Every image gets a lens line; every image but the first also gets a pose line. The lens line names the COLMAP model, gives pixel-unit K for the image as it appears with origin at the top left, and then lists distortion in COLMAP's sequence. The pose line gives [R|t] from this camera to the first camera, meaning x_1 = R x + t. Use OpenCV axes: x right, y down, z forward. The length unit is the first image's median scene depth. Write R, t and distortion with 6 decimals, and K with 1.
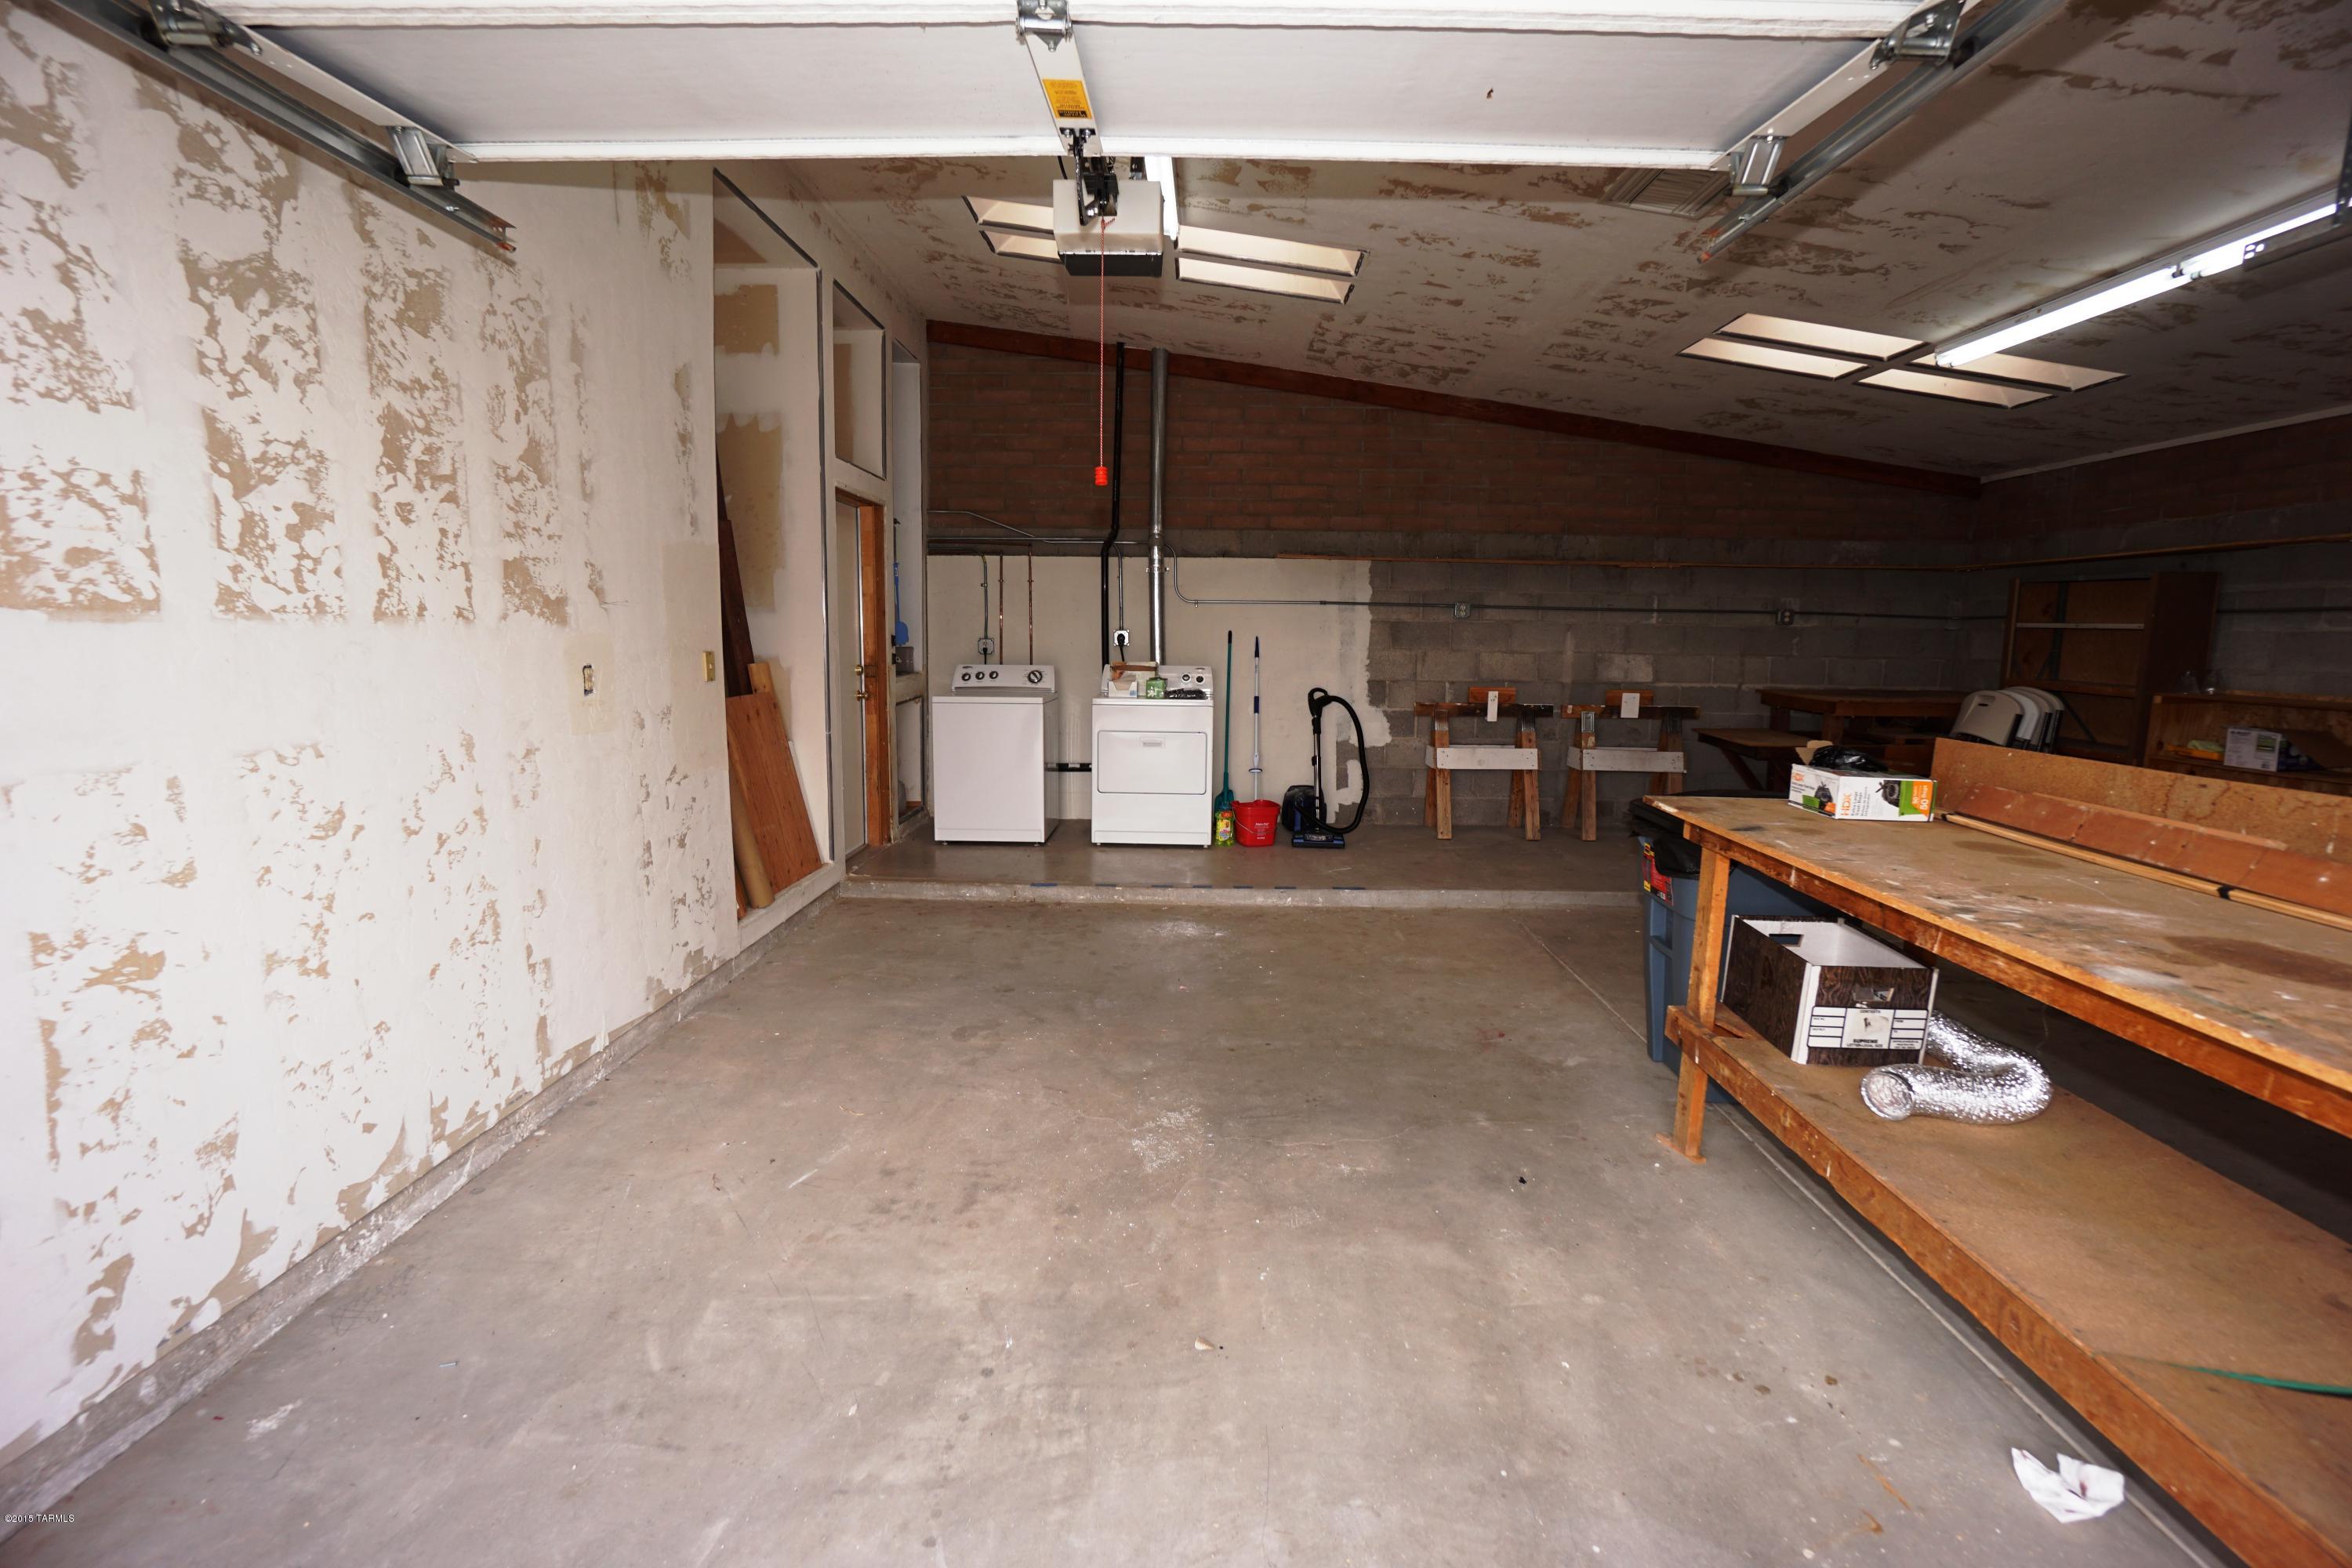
lens RADIAL K [[1020.6, 0, 1176.7], [0, 1020.6, 769.2], [0, 0, 1]] dist [-0.054217, 0.000107]
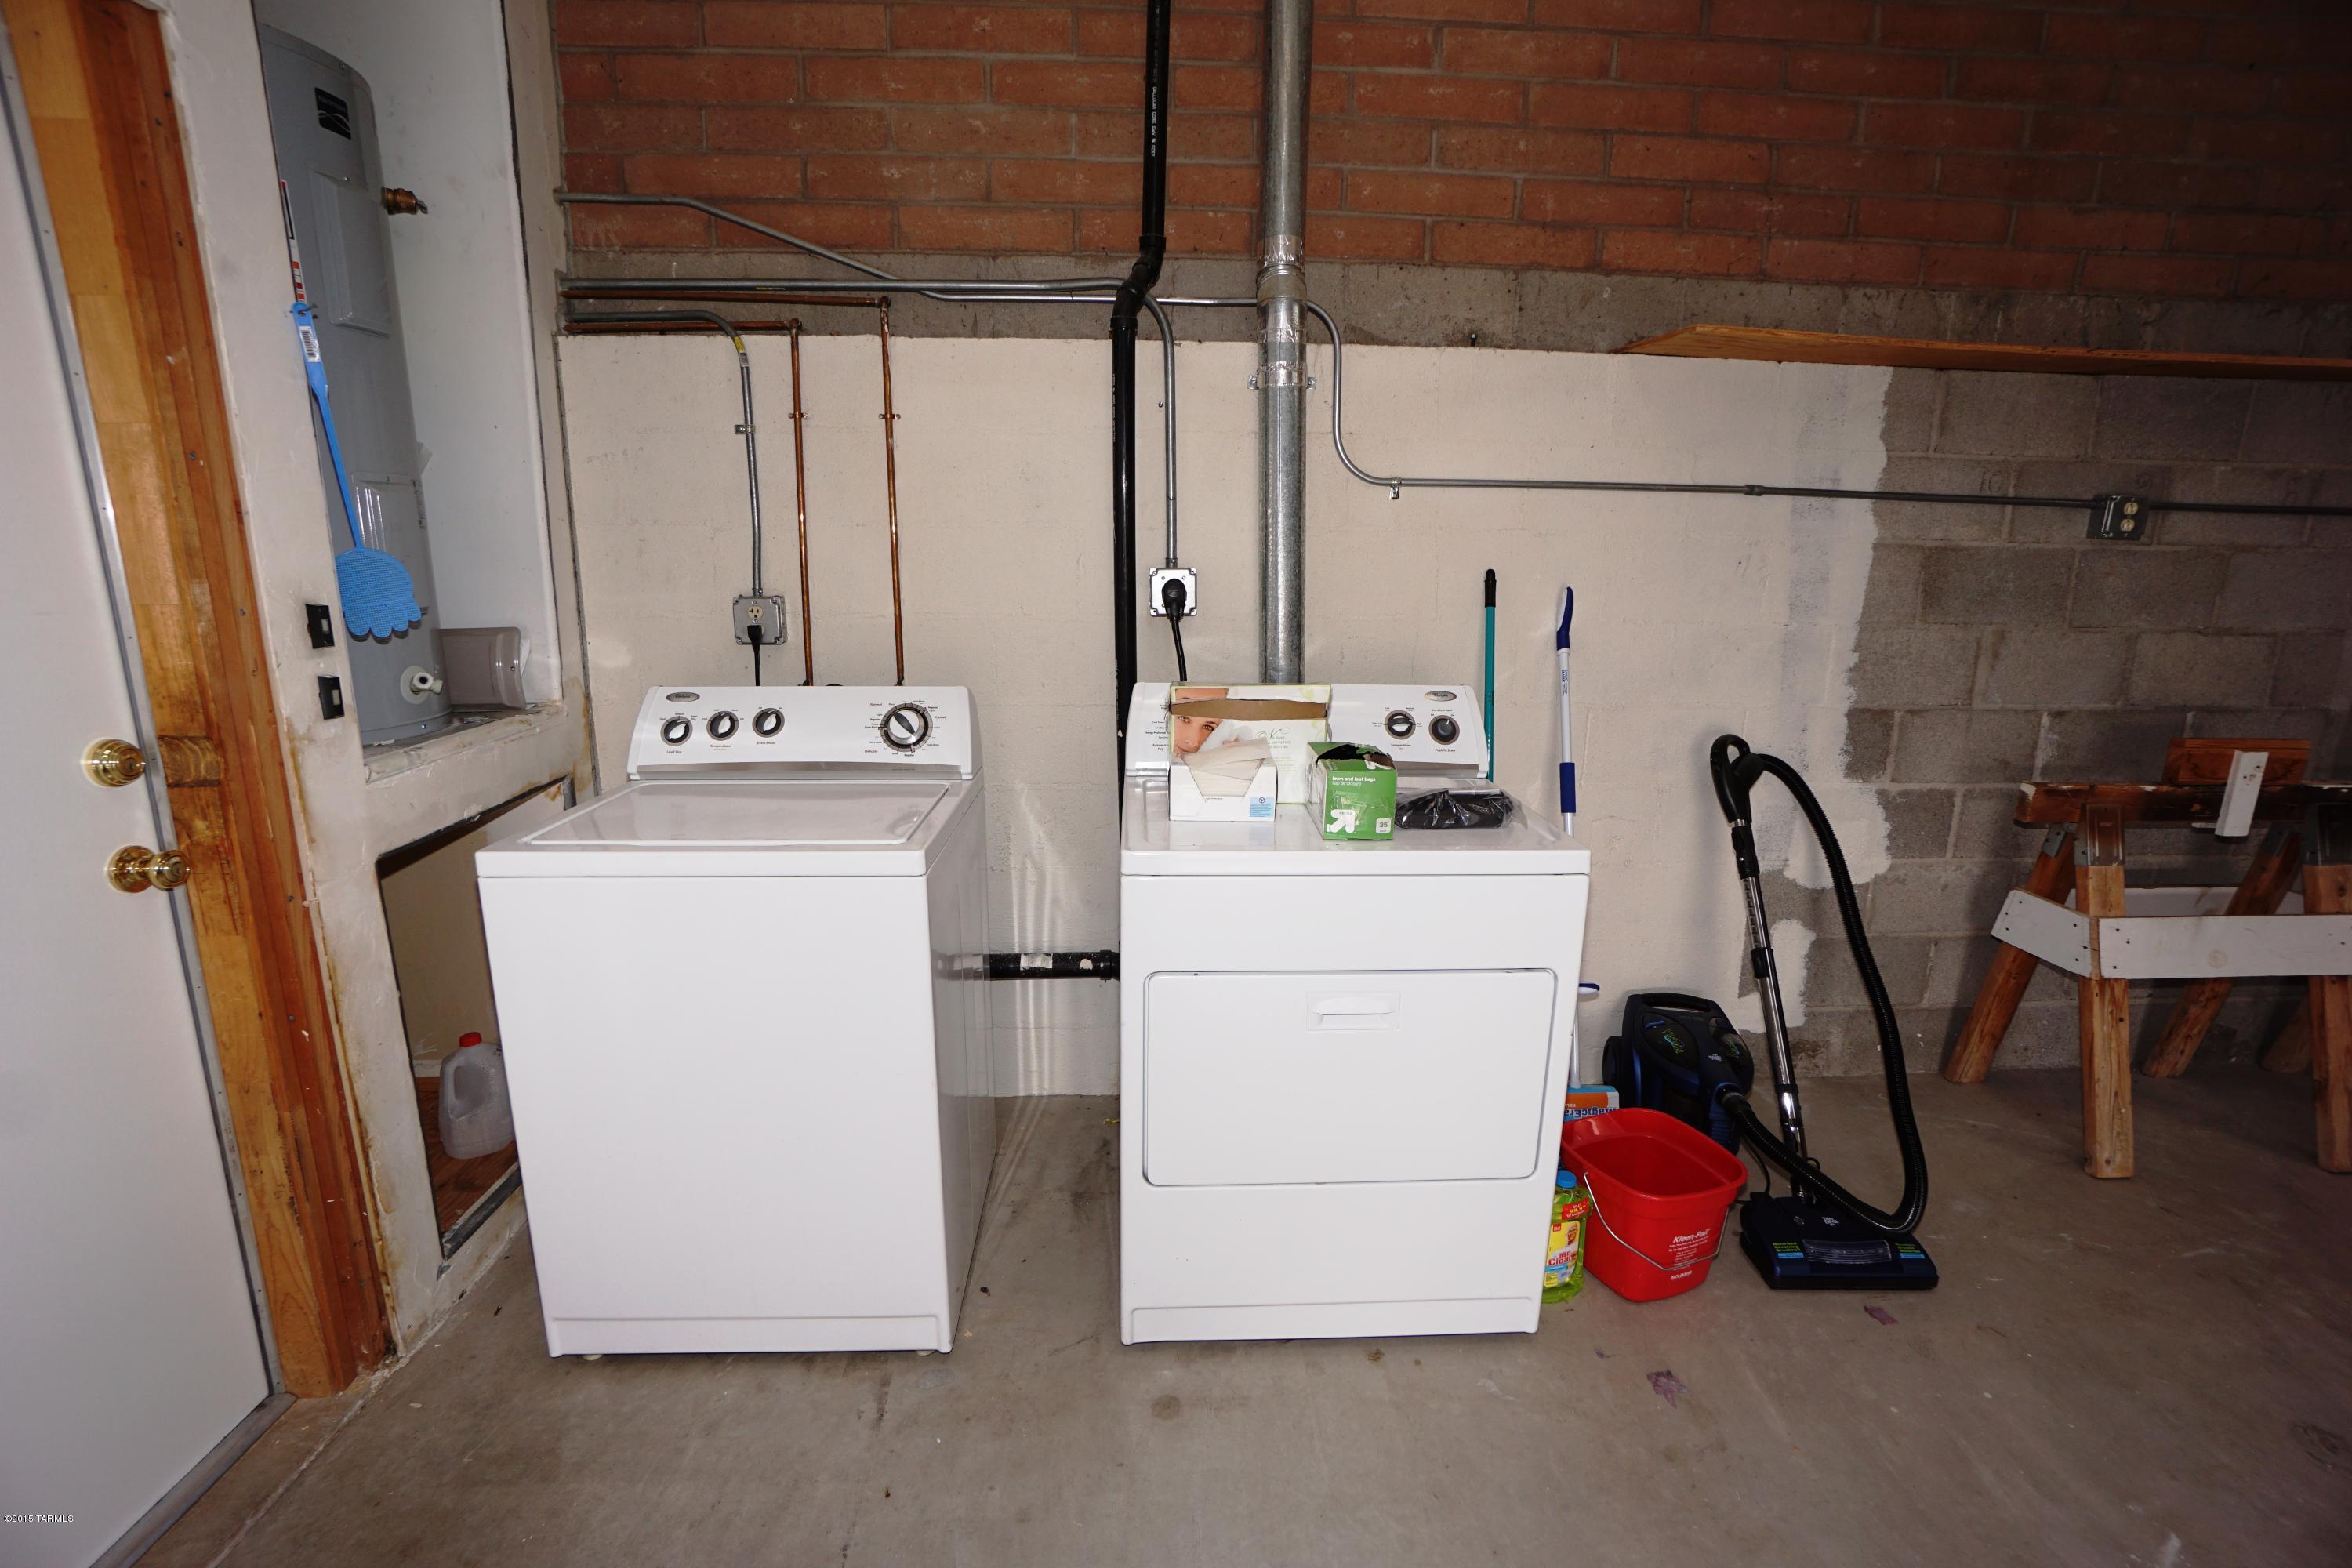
lens RADIAL K [[1008.1, 0, 1181.6], [0, 1008.1, 760.0], [0, 0, 1]] dist [-0.026605, 0.000447]
pose [[0.997575, -0.014543, 0.068064, -0.074329], [0.009409, 0.997128, 0.075145, -0.099103], [-0.068961, -0.074323, 0.994847, 0.667252]]
